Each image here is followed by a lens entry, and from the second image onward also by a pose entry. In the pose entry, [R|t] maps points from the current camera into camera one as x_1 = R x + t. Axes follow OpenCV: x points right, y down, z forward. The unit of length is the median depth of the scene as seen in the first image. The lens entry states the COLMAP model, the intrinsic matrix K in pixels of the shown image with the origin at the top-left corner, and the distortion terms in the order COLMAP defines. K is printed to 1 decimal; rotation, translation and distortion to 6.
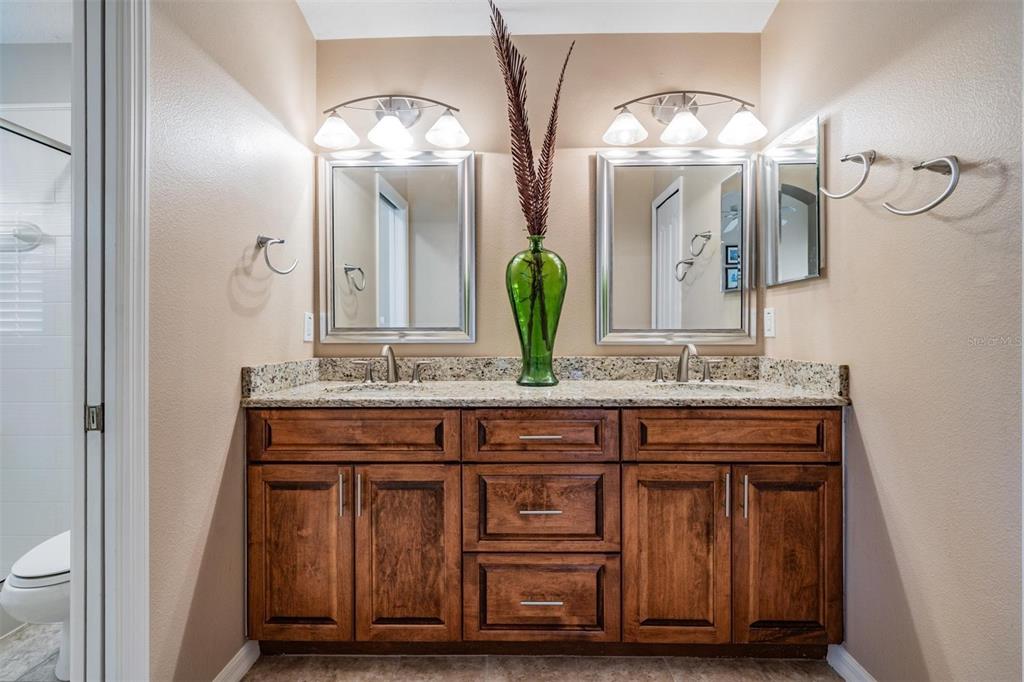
lens RADIAL K [[481.8, 0, 513.0], [0, 481.8, 327.7], [0, 0, 1]] dist [0.000345, 0.000093]
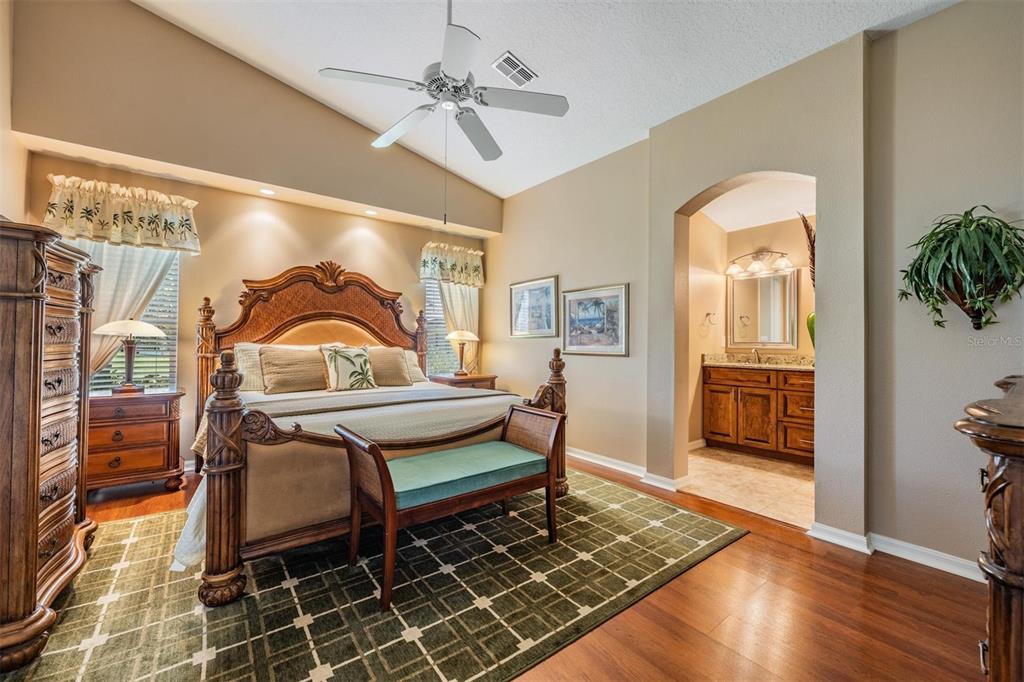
lens RADIAL K [[400.6, 0, 512.0], [0, 400.6, 341.0], [0, 0, 1]] dist [0.000210, -0.000005]
pose [[0.625939, 0.007352, -0.779837, 0.762248], [-0.006998, 0.999968, 0.003810, -0.007534], [0.779841, 0.003072, 0.625971, -1.730707]]
